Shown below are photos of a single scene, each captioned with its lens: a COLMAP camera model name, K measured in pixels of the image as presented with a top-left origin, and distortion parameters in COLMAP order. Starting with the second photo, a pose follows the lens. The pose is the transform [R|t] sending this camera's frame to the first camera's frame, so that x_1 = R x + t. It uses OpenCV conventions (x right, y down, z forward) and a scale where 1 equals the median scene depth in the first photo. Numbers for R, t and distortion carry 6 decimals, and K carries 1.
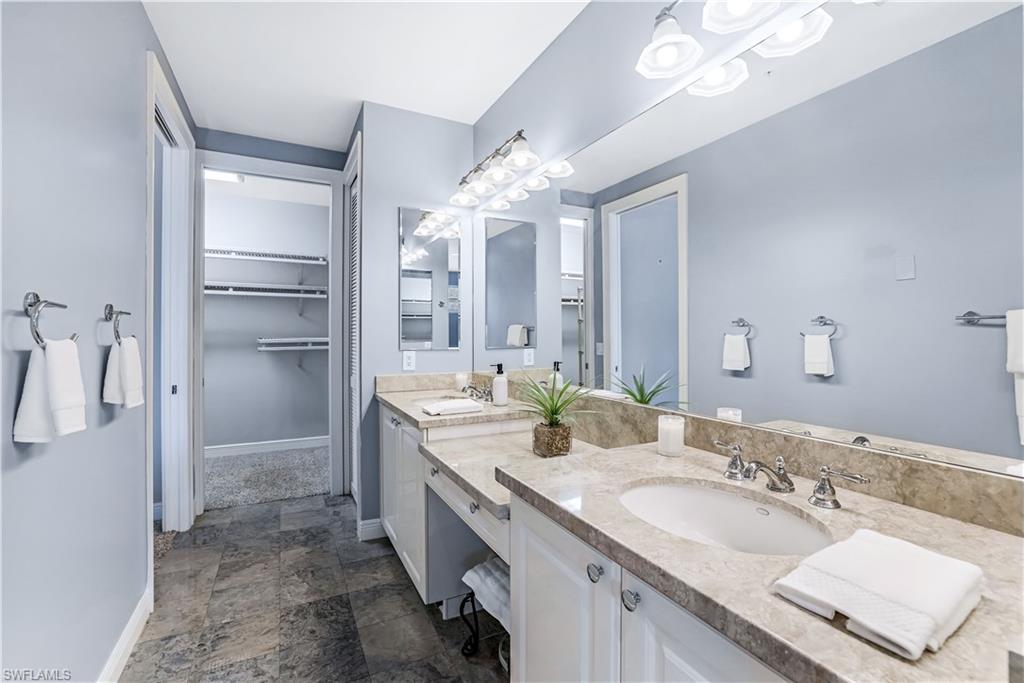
lens RADIAL K [[447.2, 0, 509.4], [0, 447.2, 337.1], [0, 0, 1]] dist [-0.057710, 0.014704]
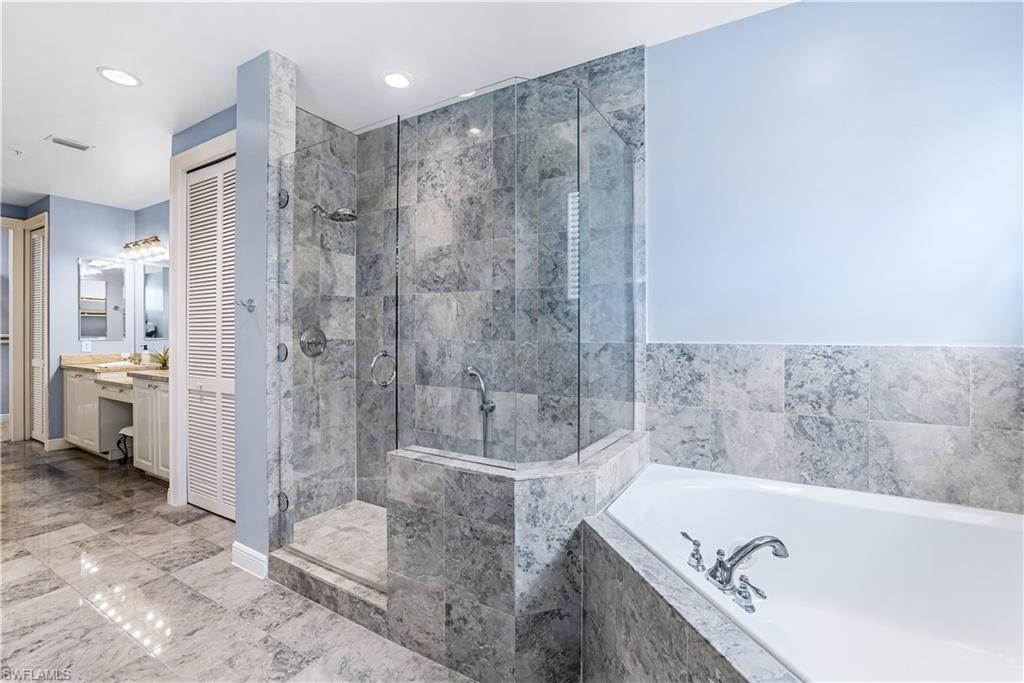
lens RADIAL K [[447.2, 0, 509.4], [0, 447.2, 337.1], [0, 0, 1]] dist [-0.057710, 0.014704]
pose [[0.839333, 0.006321, 0.543580, 0.254987], [-0.004961, 0.999980, -0.003967, 0.020062], [-0.543594, 0.000633, 0.839348, -1.329813]]
